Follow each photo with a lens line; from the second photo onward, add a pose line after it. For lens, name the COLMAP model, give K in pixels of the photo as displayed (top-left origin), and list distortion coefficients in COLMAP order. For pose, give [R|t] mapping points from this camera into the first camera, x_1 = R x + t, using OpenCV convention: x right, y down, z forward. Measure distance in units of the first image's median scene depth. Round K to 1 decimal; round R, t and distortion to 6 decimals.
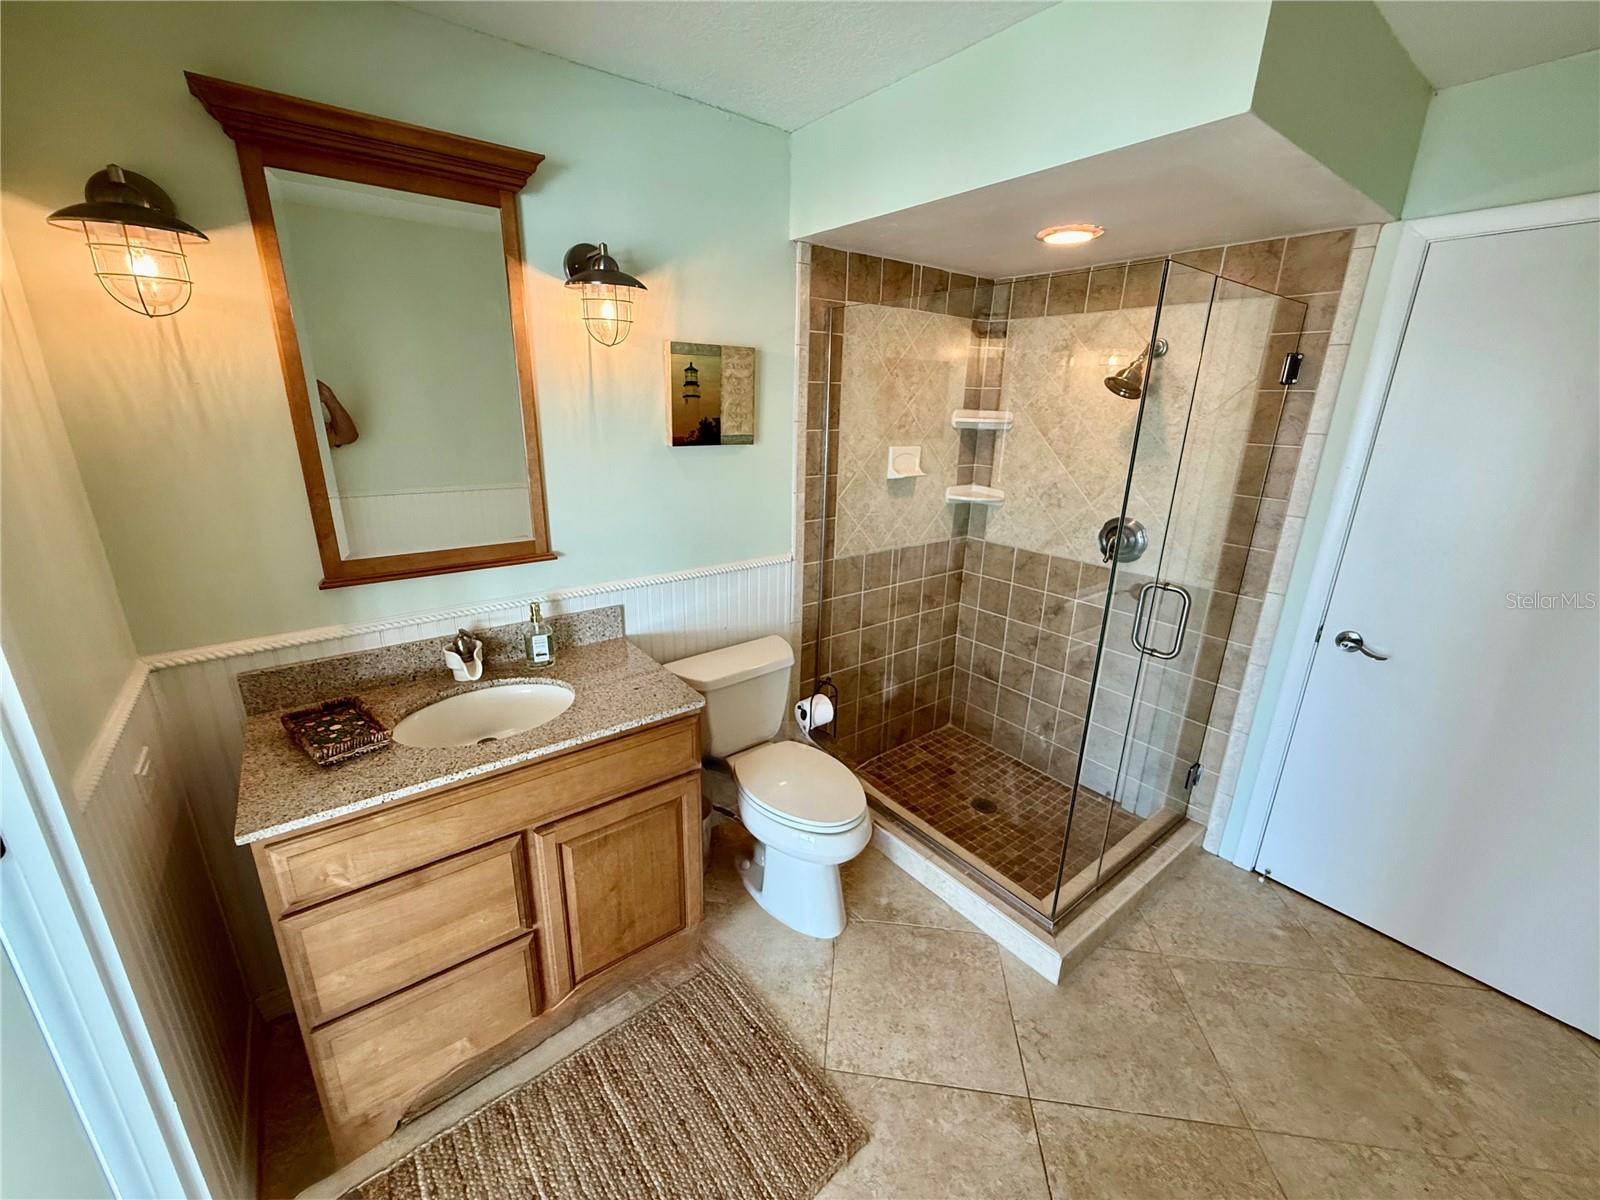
lens RADIAL K [[637.5, 0, 792.6], [0, 637.5, 599.3], [0, 0, 1]] dist [-0.000644, 0.000173]
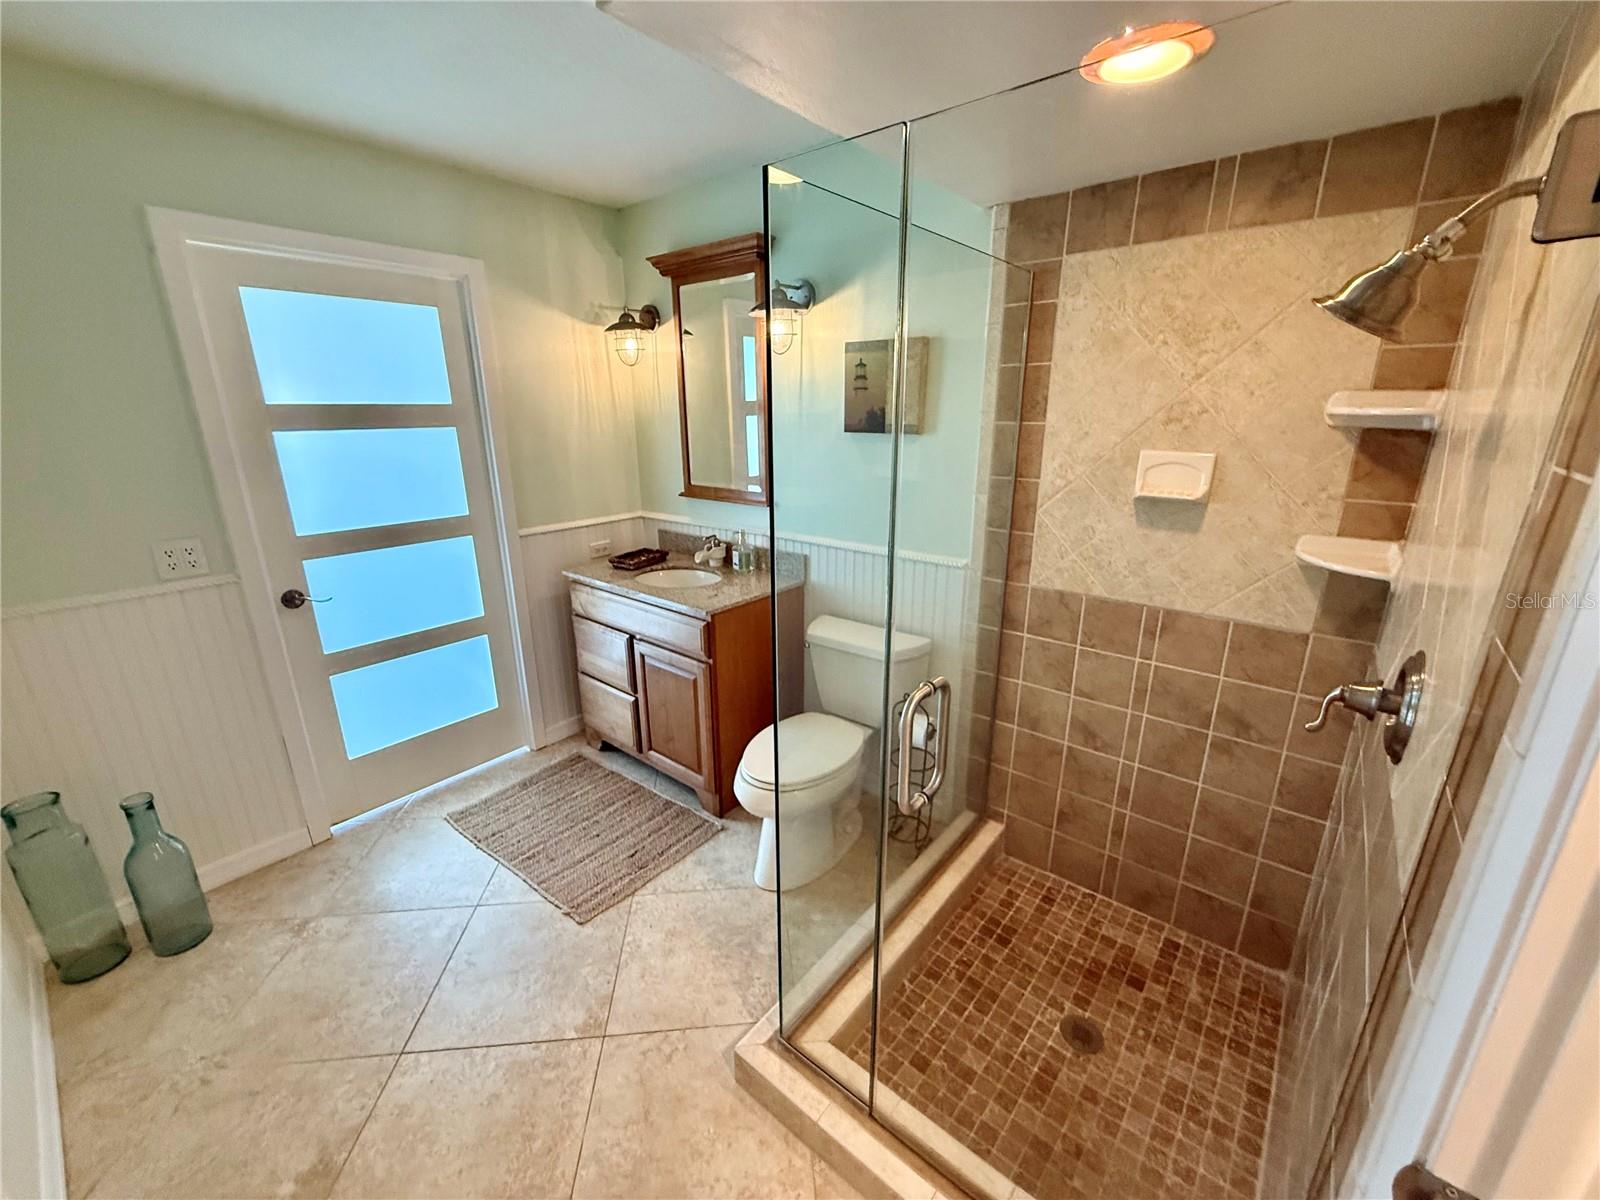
lens RADIAL K [[637.5, 0, 794.9], [0, 637.5, 600.8], [0, 0, 1]] dist [-0.000644, 0.000173]
pose [[0.221355, 0.262243, -0.939271, 0.904541], [-0.284073, 0.938734, 0.195146, -0.140370], [0.932901, 0.223625, 0.282290, 0.604714]]
